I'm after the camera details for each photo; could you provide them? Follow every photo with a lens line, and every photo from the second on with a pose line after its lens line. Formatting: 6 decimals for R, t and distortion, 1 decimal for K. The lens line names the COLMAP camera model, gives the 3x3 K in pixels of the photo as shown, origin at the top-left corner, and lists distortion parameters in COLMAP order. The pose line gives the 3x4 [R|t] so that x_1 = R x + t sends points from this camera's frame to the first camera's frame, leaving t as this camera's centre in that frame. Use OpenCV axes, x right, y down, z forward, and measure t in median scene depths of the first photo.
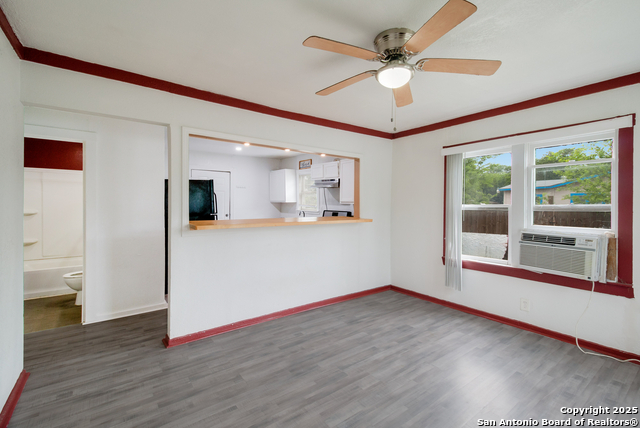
lens RADIAL K [[283.8, 0, 320.0], [0, 283.8, 214.0], [0, 0, 1]] dist [0.014487, -0.000172]
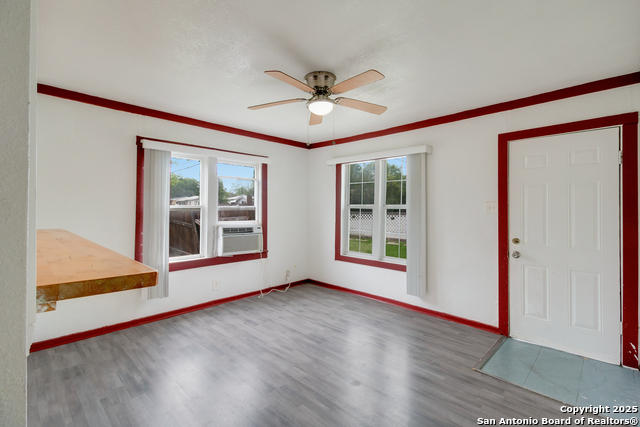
lens RADIAL K [[299.5, 0, 320.5], [0, 299.5, 205.9], [0, 0, 1]] dist [0.023501, -0.000369]
pose [[-0.139505, 0.003110, 0.990216, -0.875010], [0.030522, 0.999533, 0.001161, -0.026236], [-0.989751, 0.030385, -0.139535, 0.958854]]
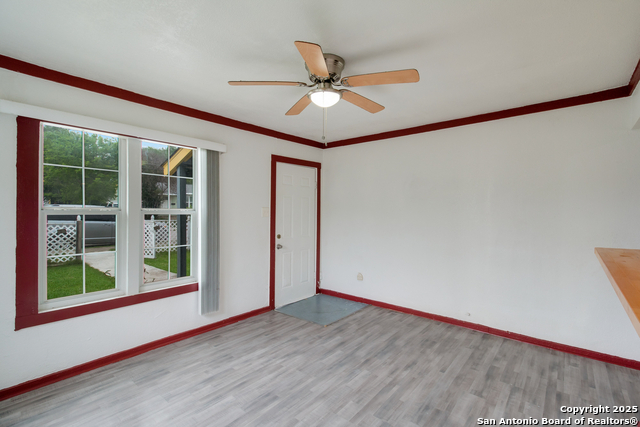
lens RADIAL K [[309.2, 0, 332.7], [0, 309.2, 209.6], [0, 0, 1]] dist [0.018261, -0.000030]
pose [[-0.961544, -0.010723, -0.274442, 0.451239], [-0.020129, 0.999302, 0.031478, -0.066103], [0.273913, 0.035791, -0.961088, 1.744002]]
